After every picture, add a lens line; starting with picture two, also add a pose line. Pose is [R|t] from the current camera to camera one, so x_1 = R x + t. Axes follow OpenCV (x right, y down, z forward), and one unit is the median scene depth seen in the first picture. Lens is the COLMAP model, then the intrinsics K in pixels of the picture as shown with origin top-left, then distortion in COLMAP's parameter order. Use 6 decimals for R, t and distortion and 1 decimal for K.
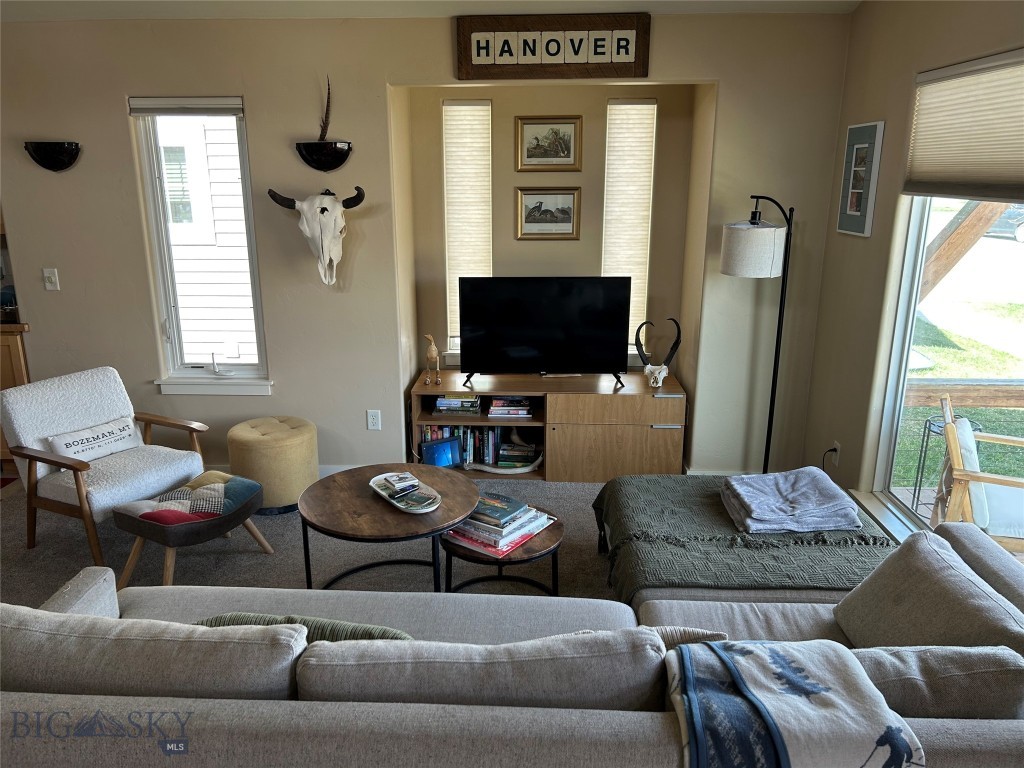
lens RADIAL K [[774.8, 0, 506.5], [0, 774.8, 385.3], [0, 0, 1]] dist [0.064389, -0.069013]
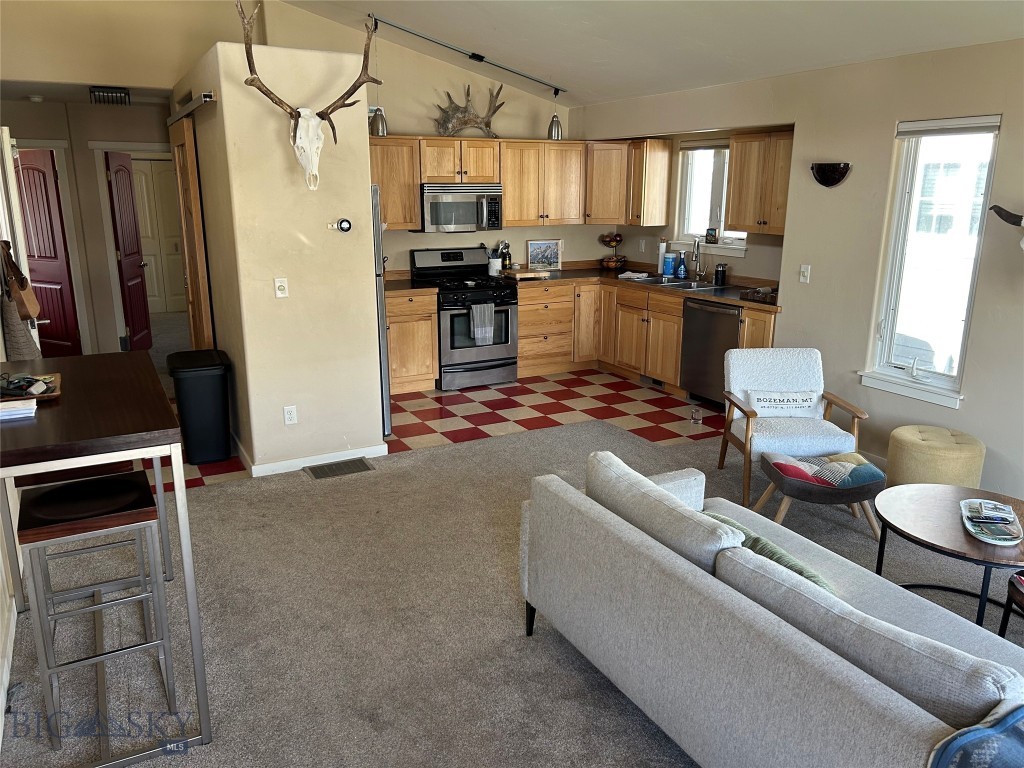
lens RADIAL K [[771.7, 0, 502.3], [0, 771.7, 383.9], [0, 0, 1]] dist [0.087031, -0.121844]
pose [[0.505157, 0.220410, -0.834408, 0.266105], [-0.234126, 0.965580, 0.113317, 0.004819], [0.830663, 0.138114, 0.539373, -0.035742]]
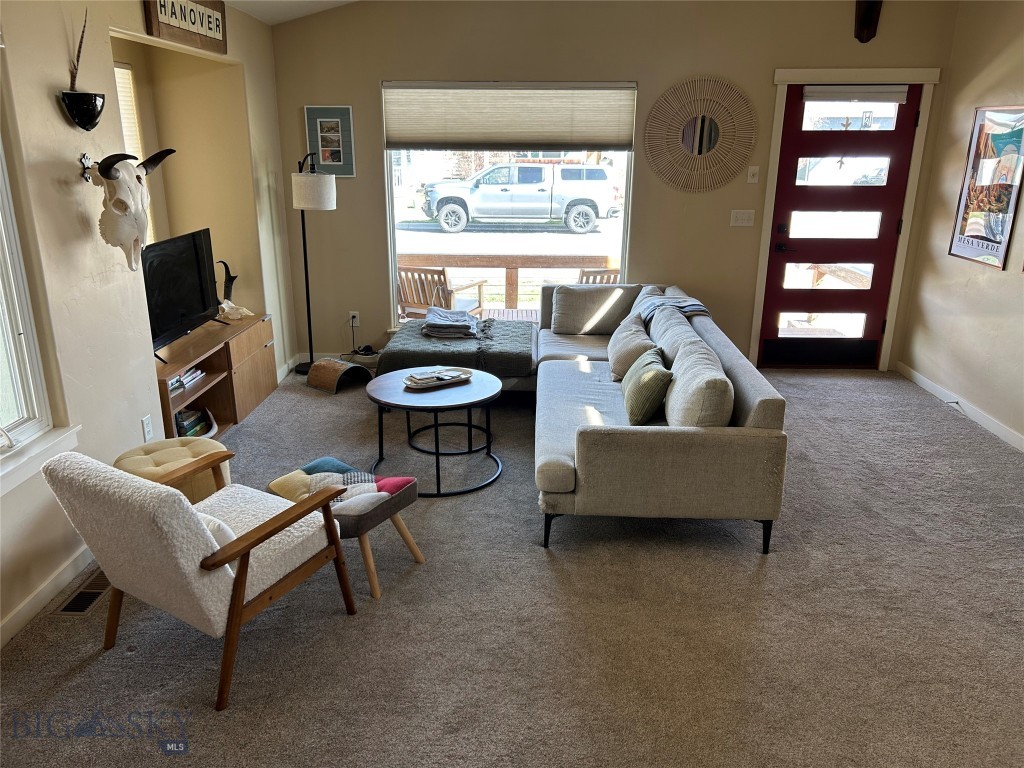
lens RADIAL K [[774.8, 0, 506.5], [0, 774.8, 385.3], [0, 0, 1]] dist [0.064389, -0.069013]
pose [[-0.007562, -0.300133, 0.953867, -1.120371], [0.263875, 0.919485, 0.291406, -0.165939], [-0.964527, 0.253905, 0.072245, 0.630928]]
